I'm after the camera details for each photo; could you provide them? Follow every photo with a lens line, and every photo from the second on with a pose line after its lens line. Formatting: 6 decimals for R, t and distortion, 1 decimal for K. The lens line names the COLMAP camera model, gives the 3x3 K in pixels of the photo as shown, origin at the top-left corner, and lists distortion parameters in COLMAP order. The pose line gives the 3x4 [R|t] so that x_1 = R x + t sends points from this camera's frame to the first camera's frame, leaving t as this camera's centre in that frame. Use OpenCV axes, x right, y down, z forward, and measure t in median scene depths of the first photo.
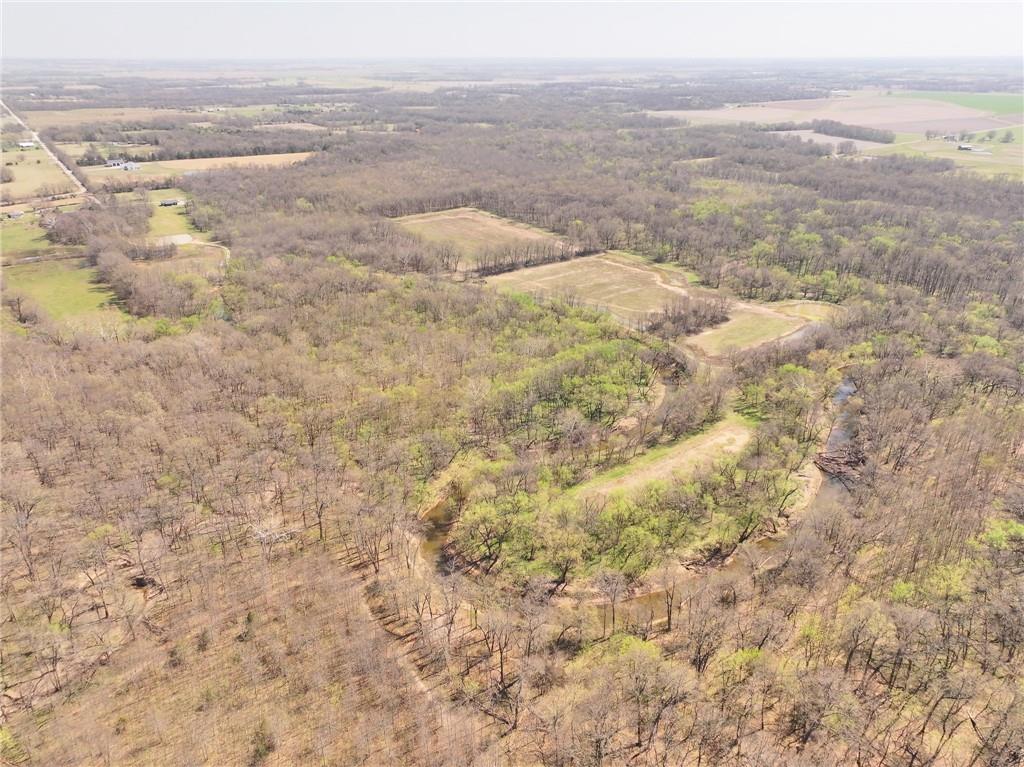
lens RADIAL K [[714.6, 0, 512.0], [0, 714.6, 383.5], [0, 0, 1]] dist [0.006402, 0.006226]
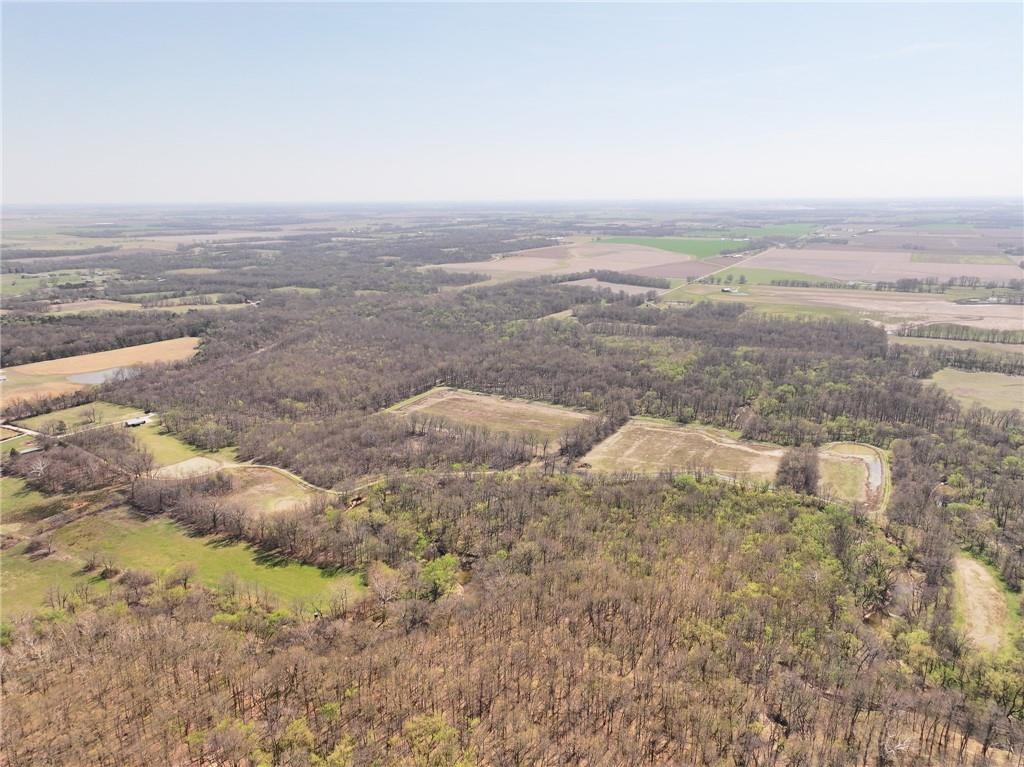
lens RADIAL K [[714.6, 0, 512.0], [0, 714.6, 383.5], [0, 0, 1]] dist [0.006402, 0.006226]
pose [[0.912347, -0.110066, 0.394345, -0.505830], [0.177683, 0.974197, -0.139173, -0.120012], [-0.368852, 0.197042, 0.908363, 0.033039]]
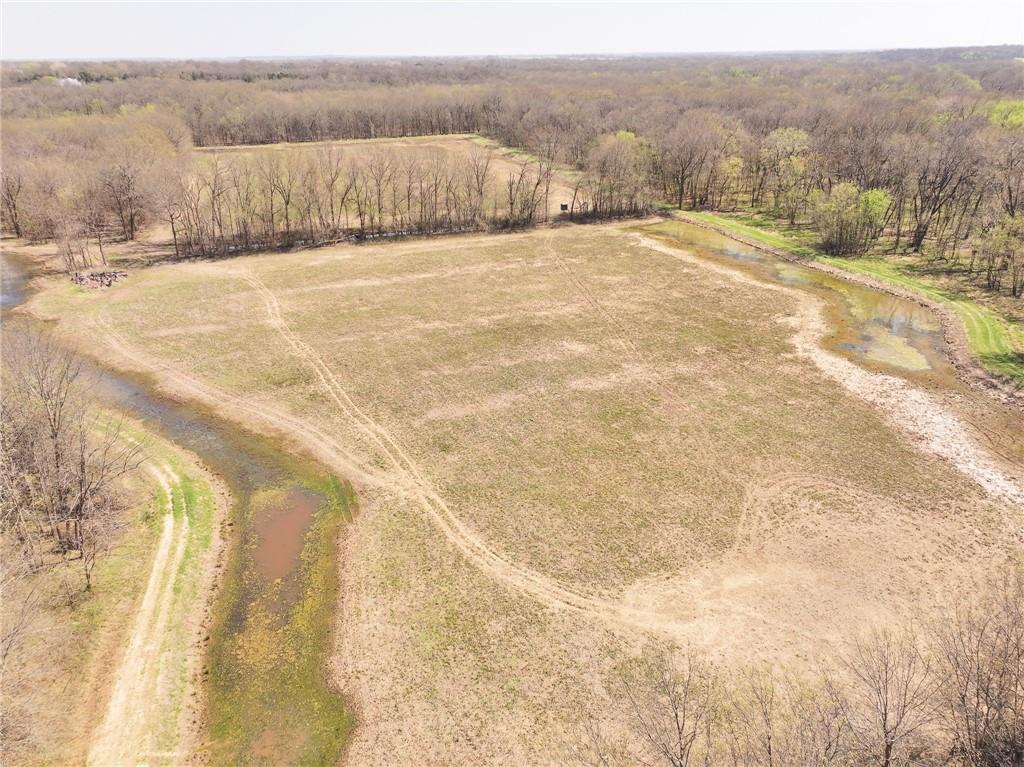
lens RADIAL K [[714.6, 0, 512.0], [0, 714.6, 383.5], [0, 0, 1]] dist [0.006402, 0.006226]
pose [[0.958852, 0.106463, -0.263190, 0.163928], [-0.104980, 0.994279, 0.019731, -0.113705], [0.263784, 0.008711, 0.964542, 0.708975]]
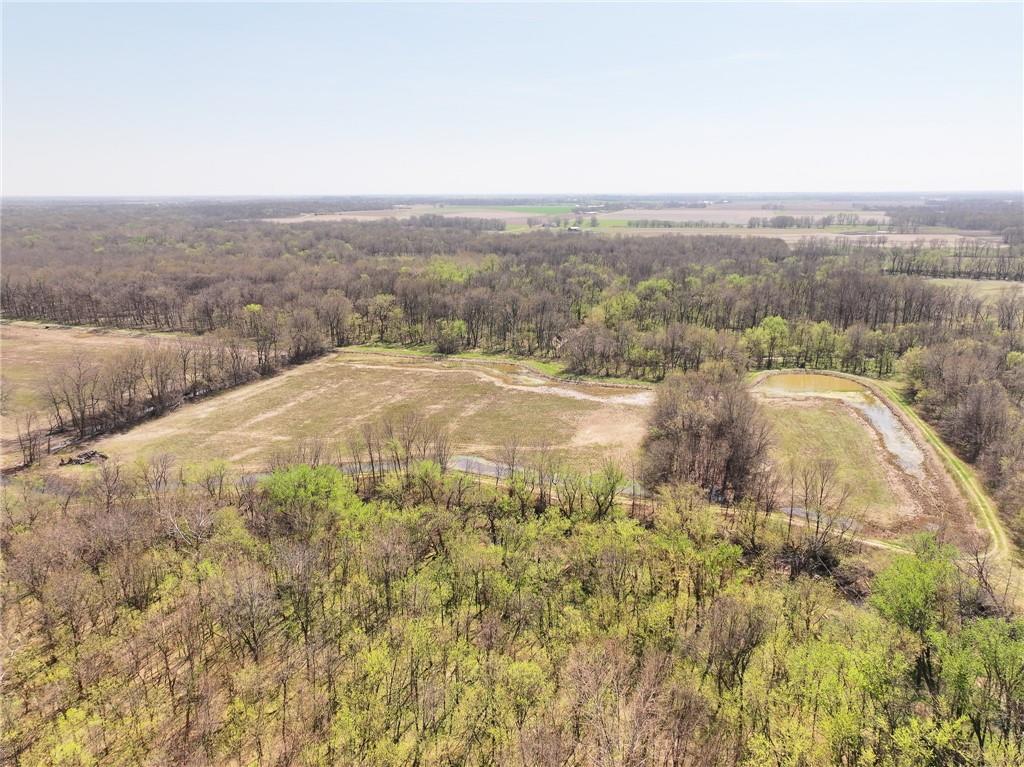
lens RADIAL K [[714.6, 0, 512.0], [0, 714.6, 383.5], [0, 0, 1]] dist [0.006402, 0.006226]
pose [[0.823579, -0.150303, 0.546924, -0.052622], [0.241896, 0.965239, -0.098994, -0.083475], [-0.513034, 0.213828, 0.831308, 0.537190]]
